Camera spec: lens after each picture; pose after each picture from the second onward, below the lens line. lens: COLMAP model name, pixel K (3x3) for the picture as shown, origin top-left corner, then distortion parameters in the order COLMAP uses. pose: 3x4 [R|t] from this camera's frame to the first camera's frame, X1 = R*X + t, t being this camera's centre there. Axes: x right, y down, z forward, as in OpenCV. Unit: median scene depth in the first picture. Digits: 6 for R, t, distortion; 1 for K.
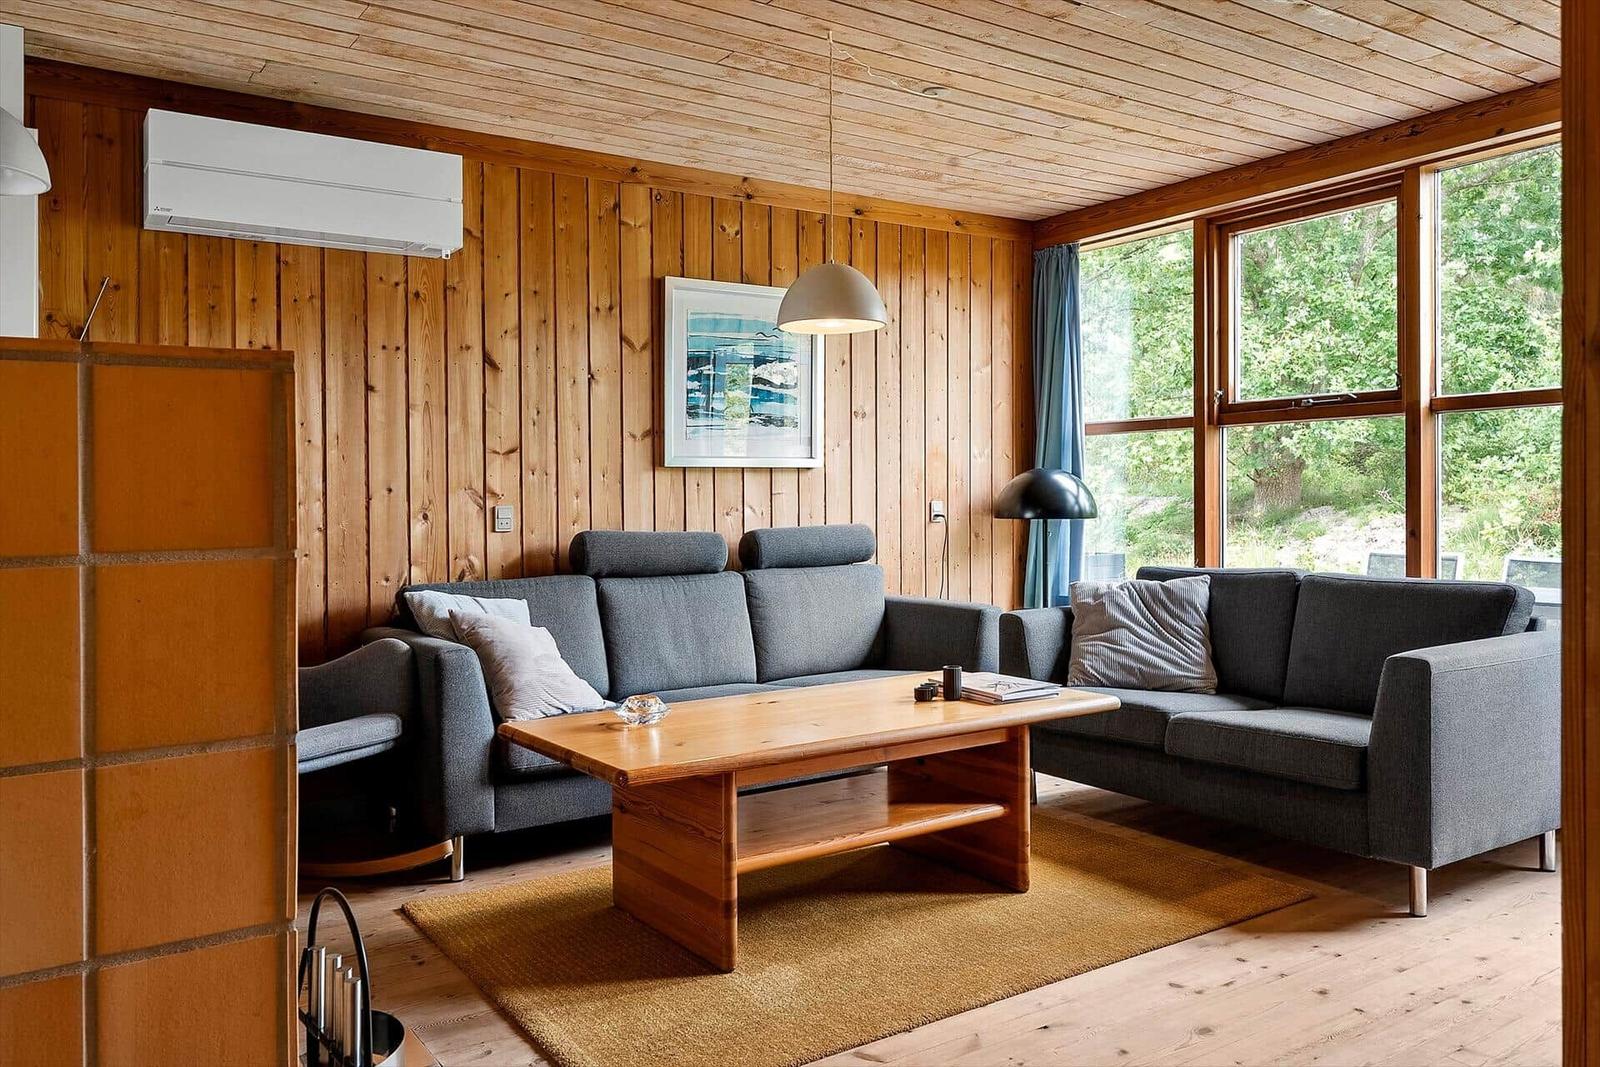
lens RADIAL K [[1205.5, 0, 792.8], [0, 1205.5, 494.3], [0, 0, 1]] dist [0.005286, -0.000564]
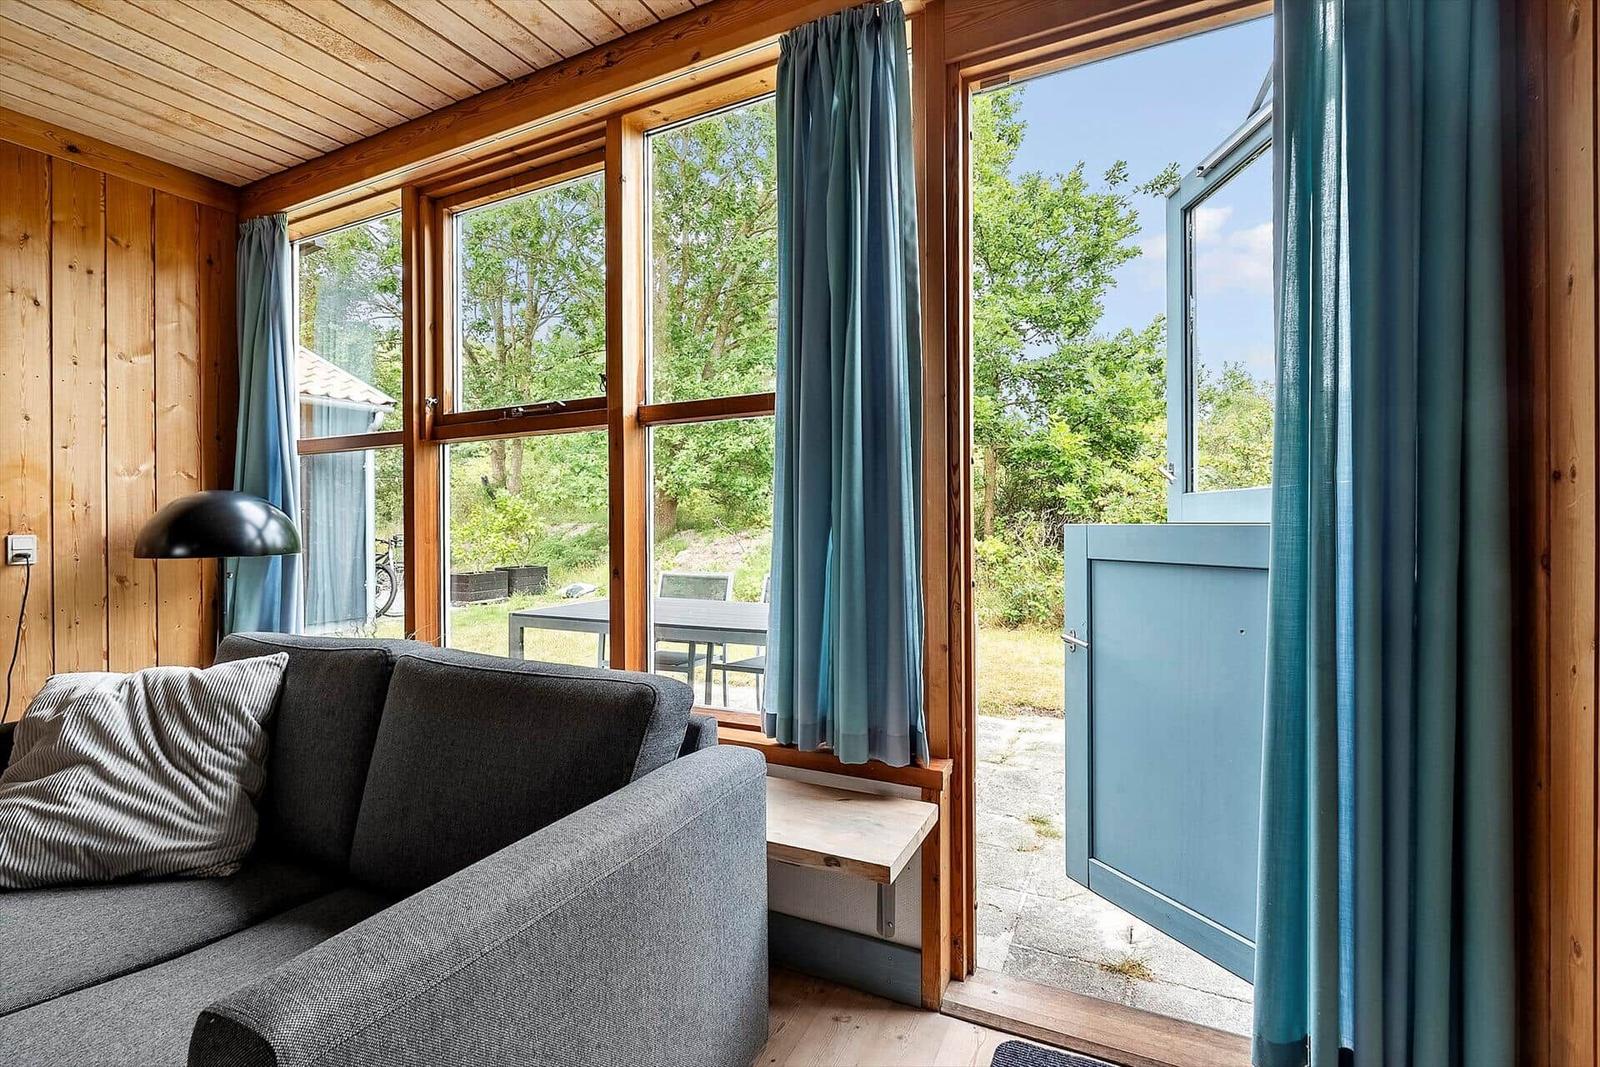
lens RADIAL K [[736.2, 0, 799.7], [0, 736.2, 531.3], [0, 0, 1]] dist [-0.000935, -0.000080]
pose [[0.867678, -0.009656, 0.497033, 0.320639], [0.002808, 0.999891, 0.014523, -0.001576], [-0.497119, -0.011206, 0.867610, 0.437614]]
